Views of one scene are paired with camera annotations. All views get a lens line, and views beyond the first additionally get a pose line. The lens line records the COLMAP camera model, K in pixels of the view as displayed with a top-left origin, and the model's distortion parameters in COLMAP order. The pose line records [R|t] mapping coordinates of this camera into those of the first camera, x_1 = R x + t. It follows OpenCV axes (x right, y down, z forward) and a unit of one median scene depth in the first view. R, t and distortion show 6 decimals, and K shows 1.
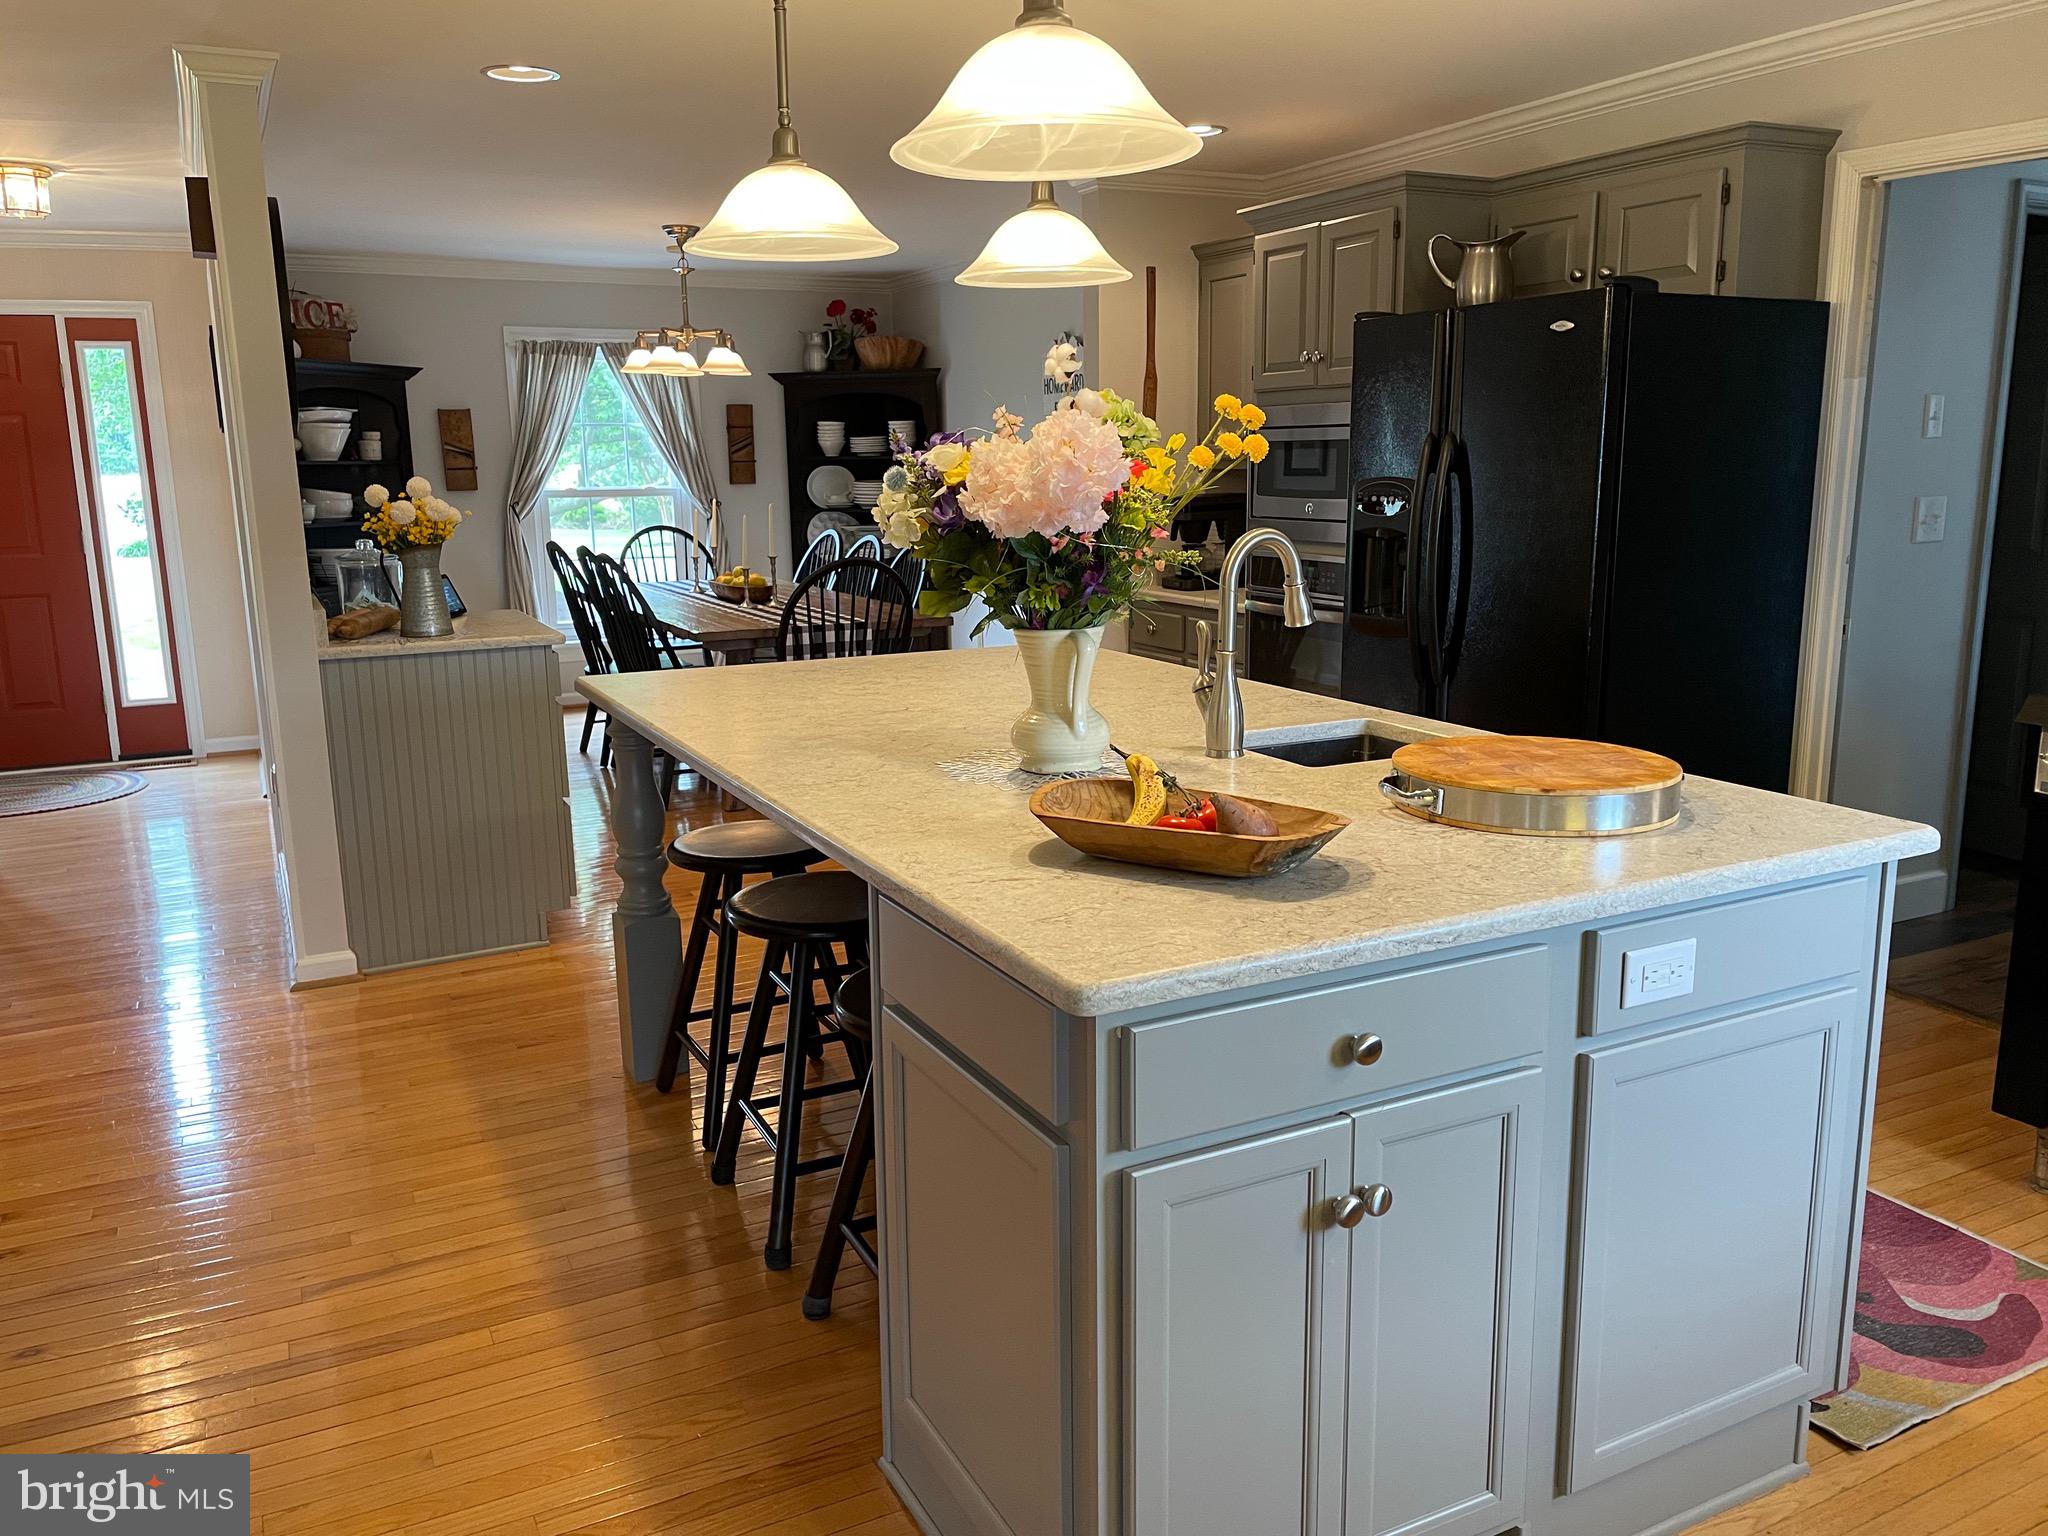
lens RADIAL K [[1545.6, 0, 1027.2], [0, 1545.6, 766.9], [0, 0, 1]] dist [0.067499, -0.097028]
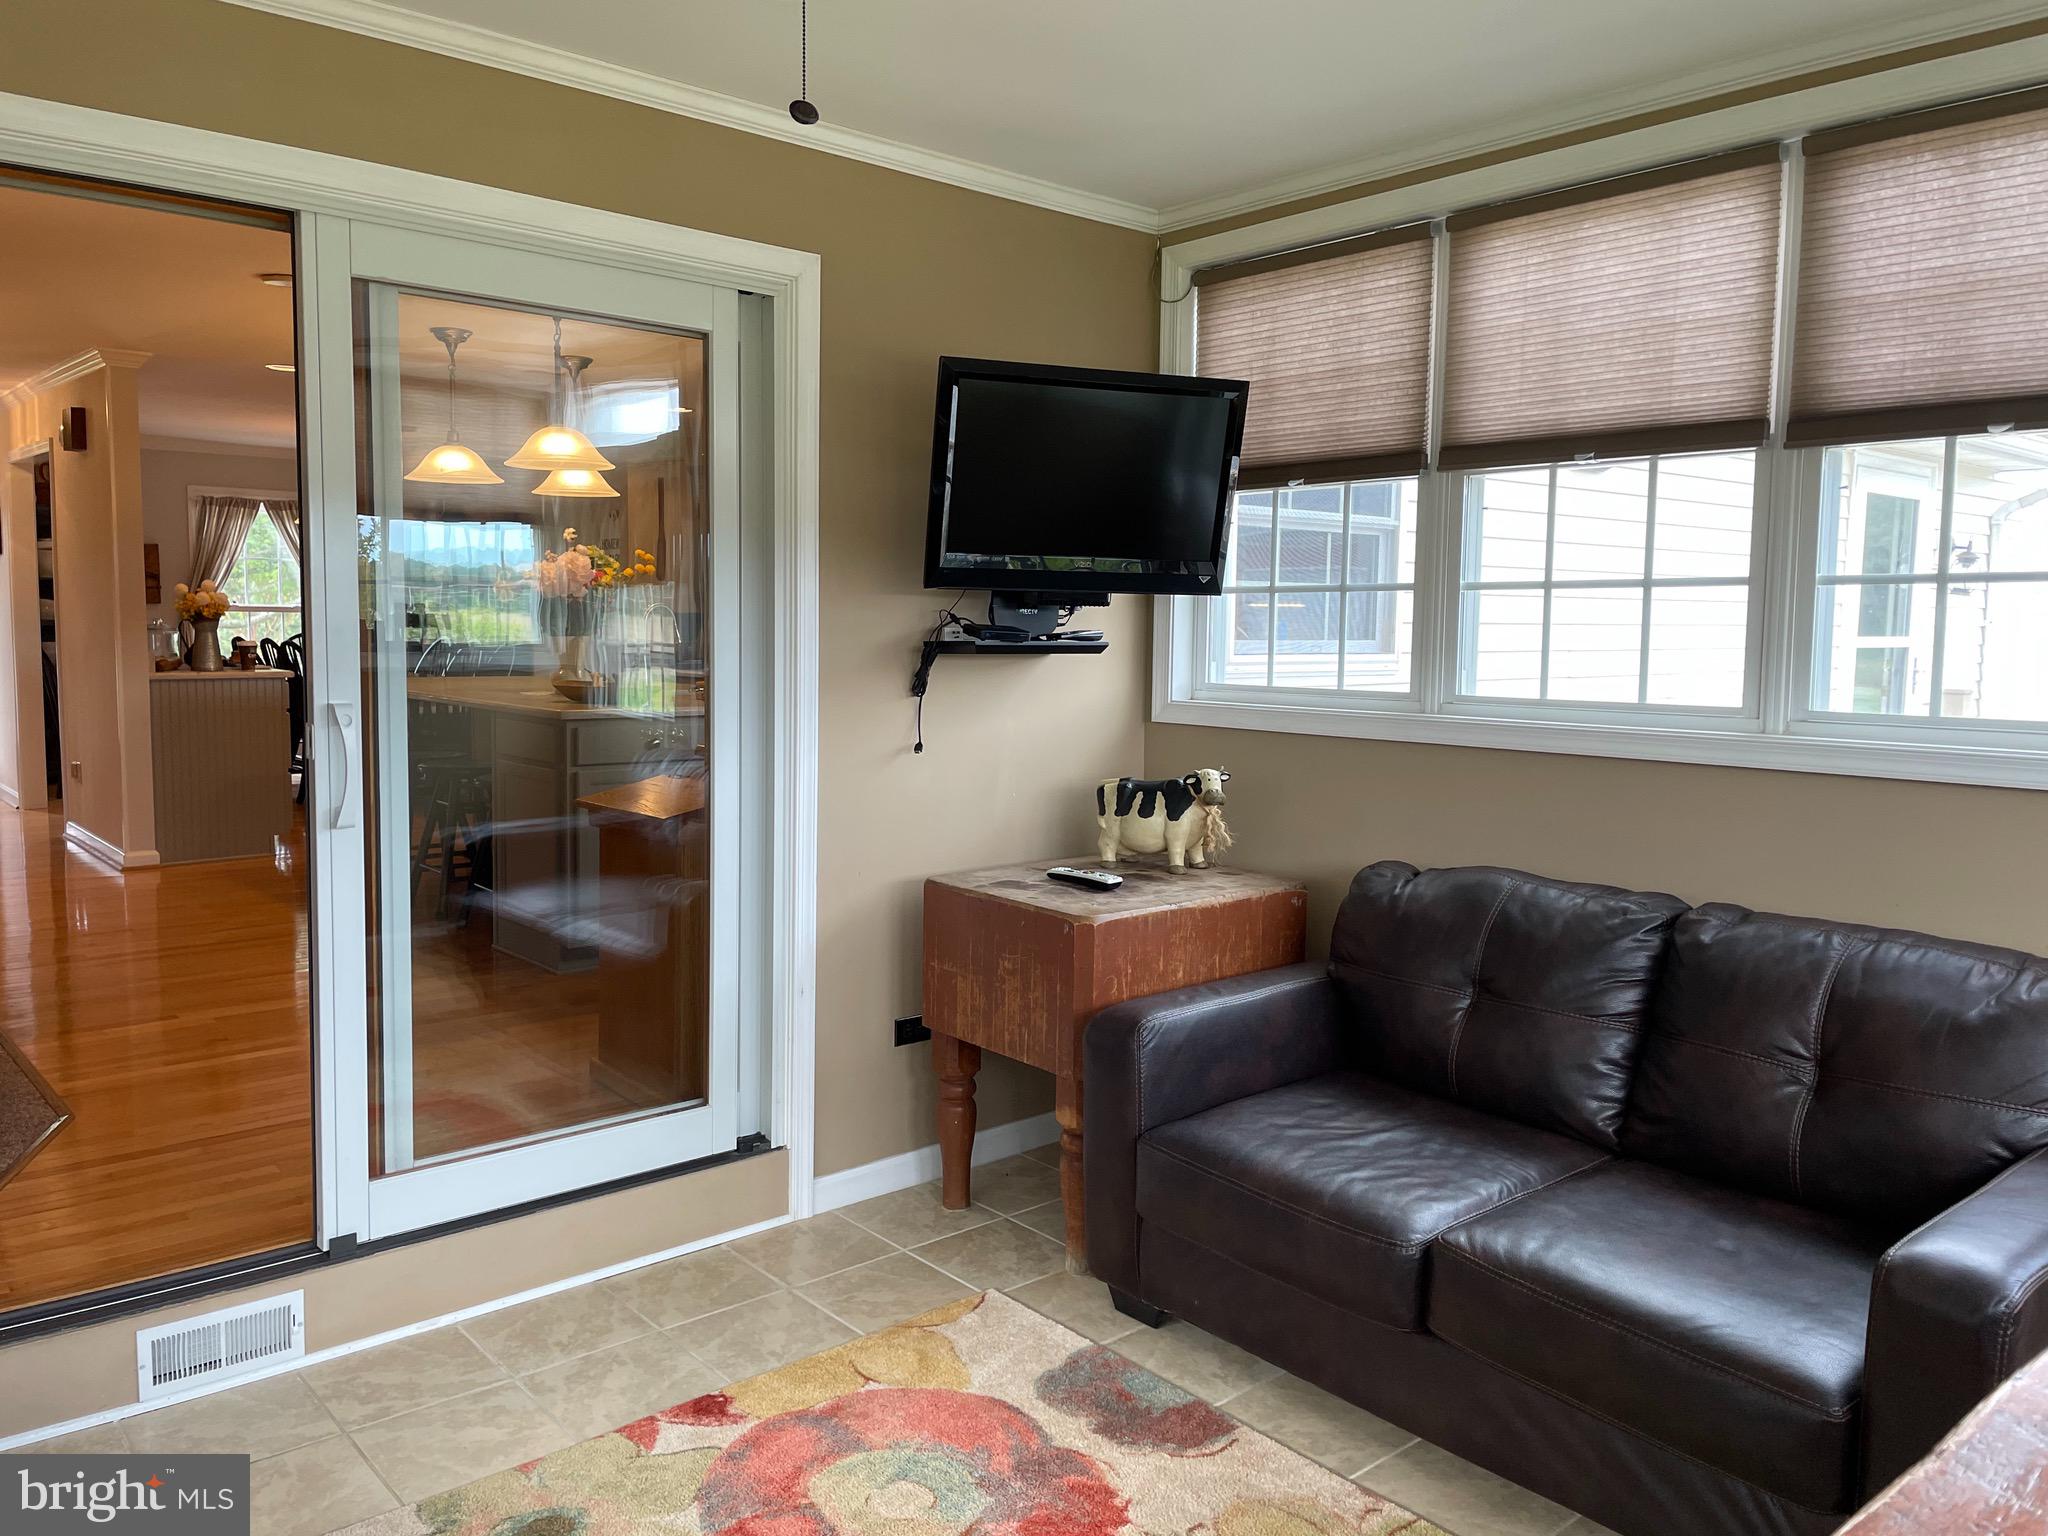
lens RADIAL K [[1545.6, 0, 1024.6], [0, 1545.6, 757.4], [0, 0, 1]] dist [0.067499, -0.097028]
pose [[0.968407, 0.005374, 0.249317, 0.030473], [0.021928, 0.994060, -0.106601, 0.112154], [-0.248409, 0.108700, 0.962537, -0.457482]]
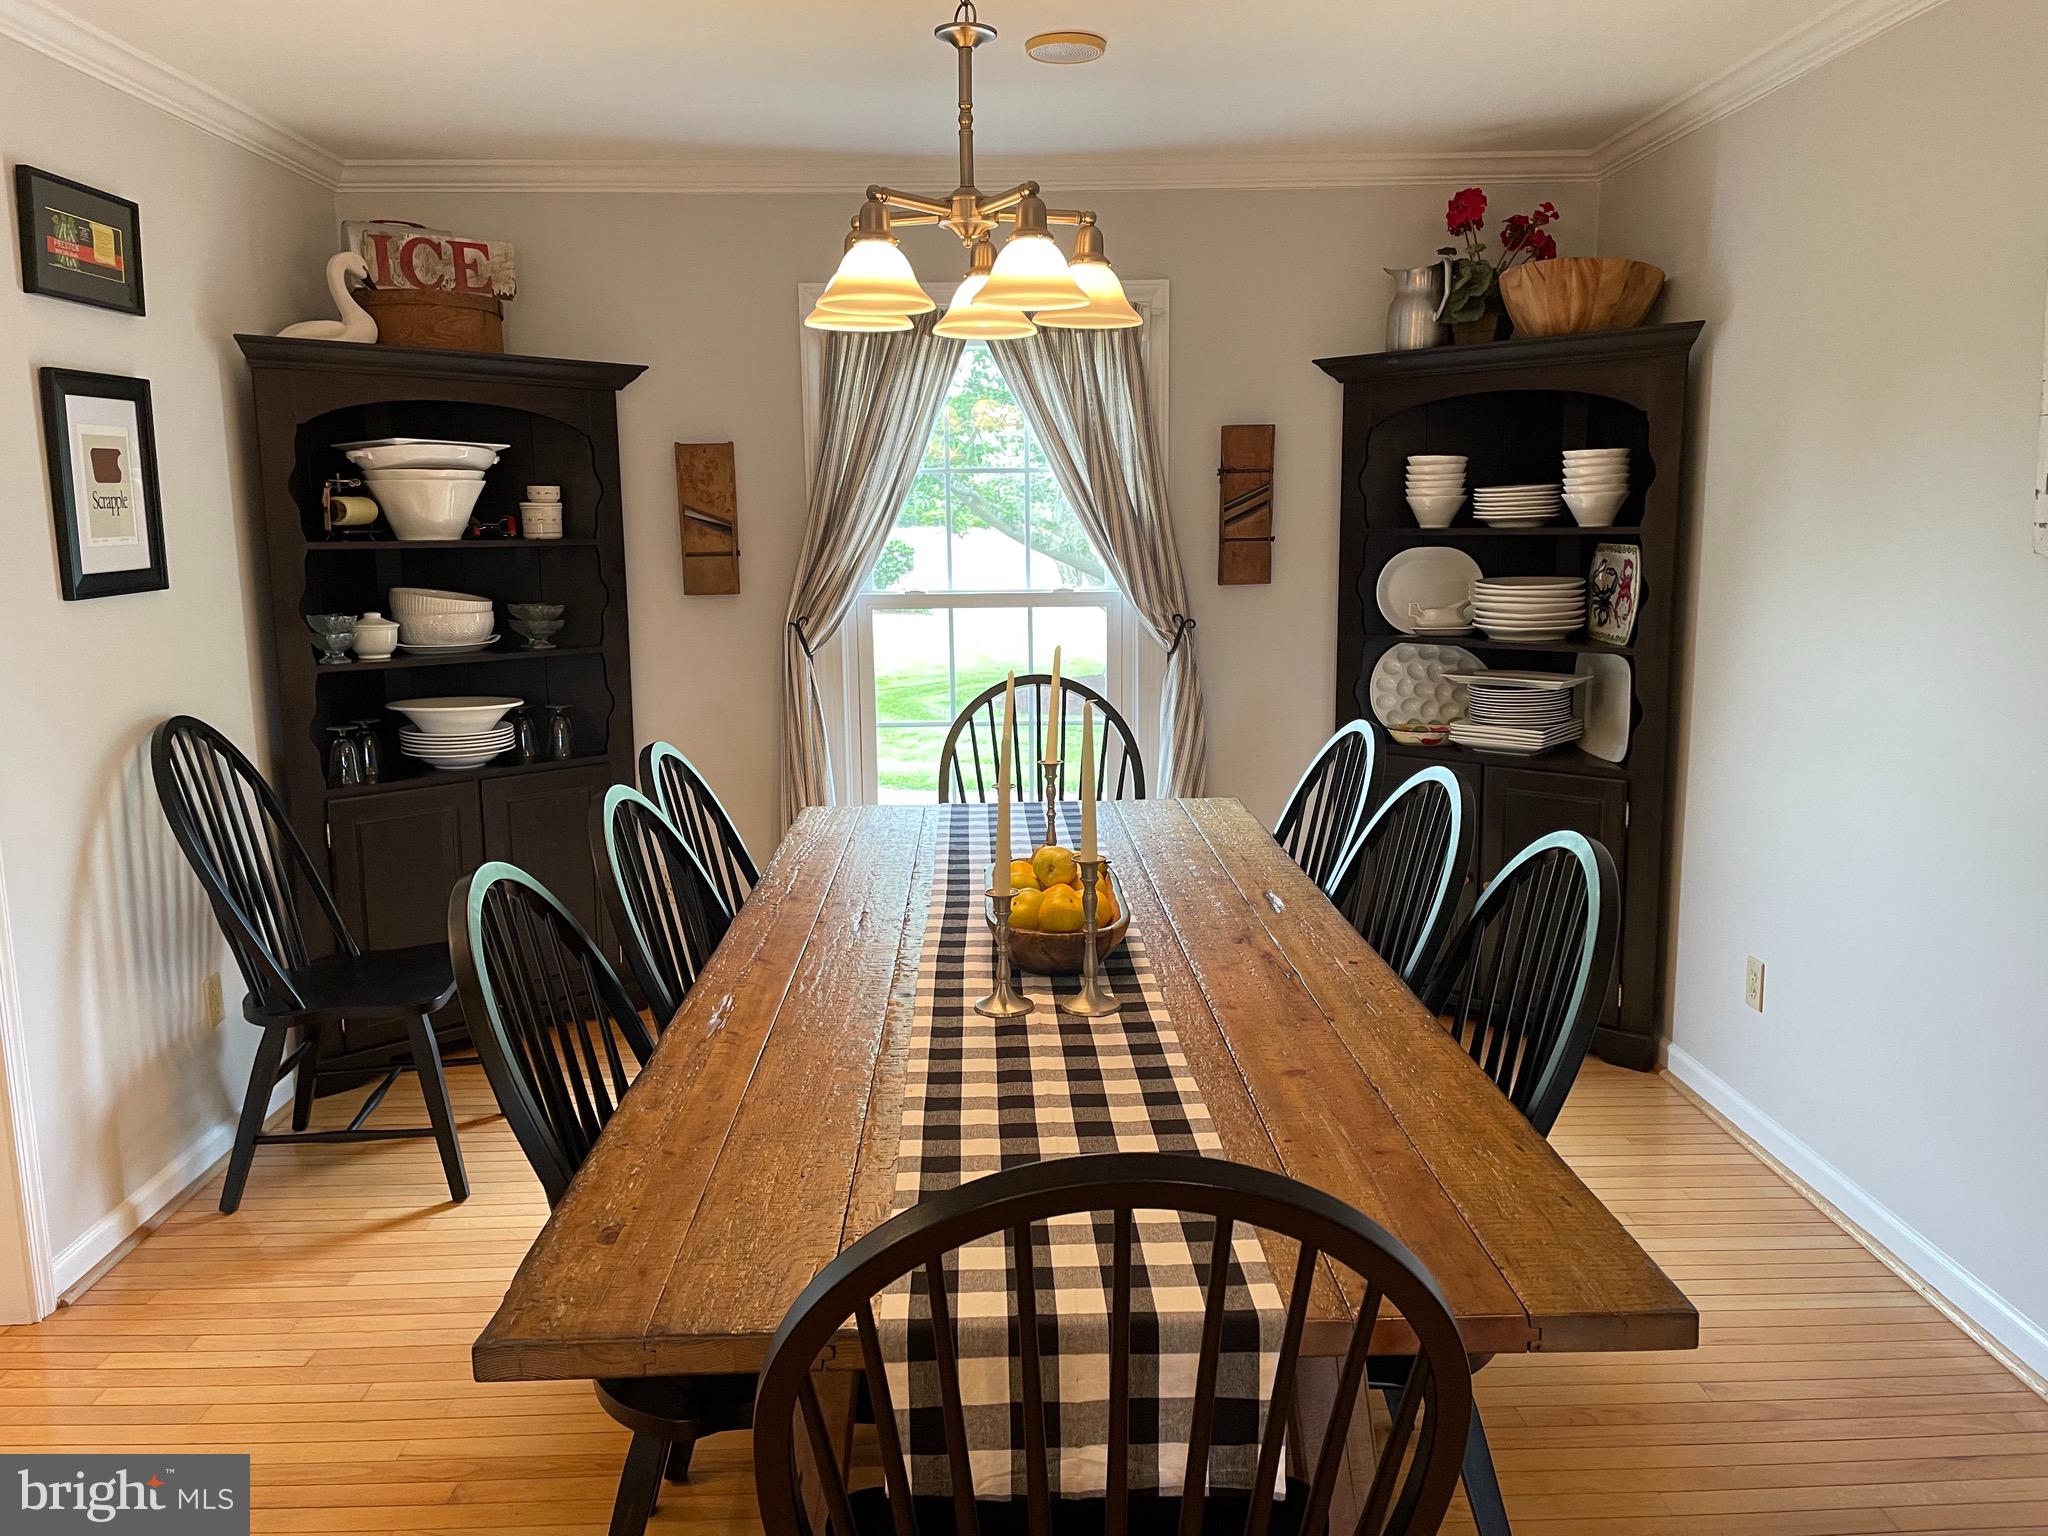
lens RADIAL K [[1545.6, 0, 1020.4], [0, 1545.6, 772.4], [0, 0, 1]] dist [0.067499, -0.097028]
pose [[0.905041, 0.070377, -0.419462, -0.038137], [-0.083257, 0.996450, -0.012452, -0.117343], [0.417097, 0.046193, 0.907688, 0.557549]]
